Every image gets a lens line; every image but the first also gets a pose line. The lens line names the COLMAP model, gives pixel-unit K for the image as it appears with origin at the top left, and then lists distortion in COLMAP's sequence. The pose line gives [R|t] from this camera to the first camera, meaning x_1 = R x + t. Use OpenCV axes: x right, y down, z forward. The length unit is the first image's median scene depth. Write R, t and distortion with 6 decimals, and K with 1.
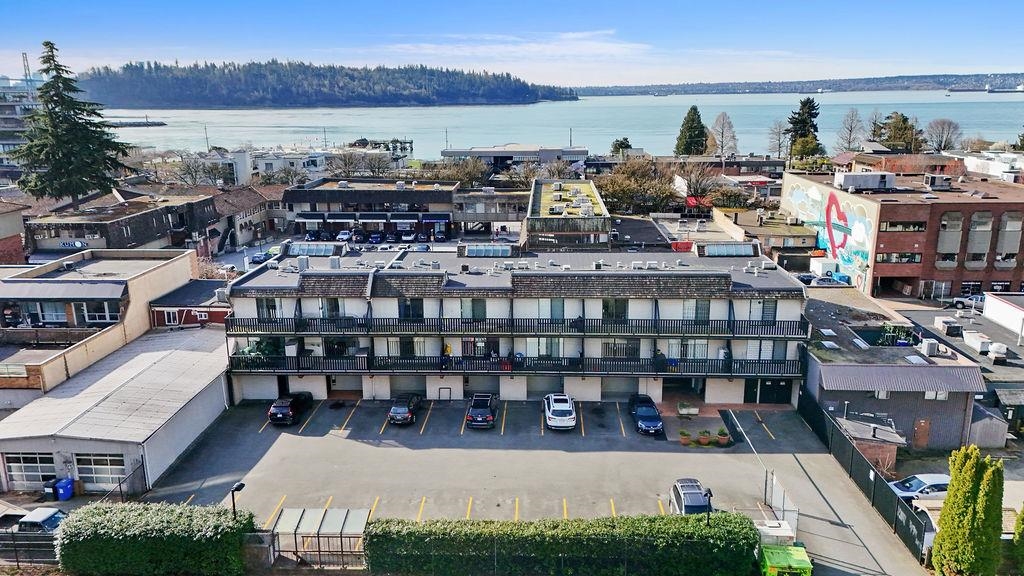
lens RADIAL K [[748.4, 0, 512.0], [0, 748.4, 288.0], [0, 0, 1]] dist [0.094007, -0.092088]
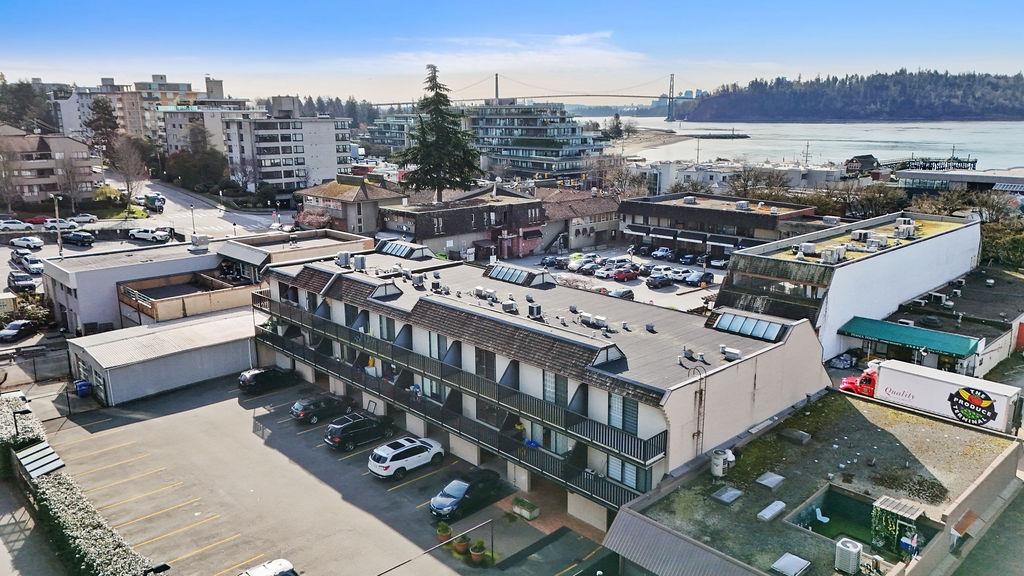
lens RADIAL K [[748.4, 0, 512.0], [0, 748.4, 288.0], [0, 0, 1]] dist [0.094007, -0.092088]
pose [[0.718645, 0.165325, -0.675438, 0.685916], [-0.176724, 0.982857, 0.052543, -0.096767], [0.672546, 0.081607, 0.735542, 0.393887]]
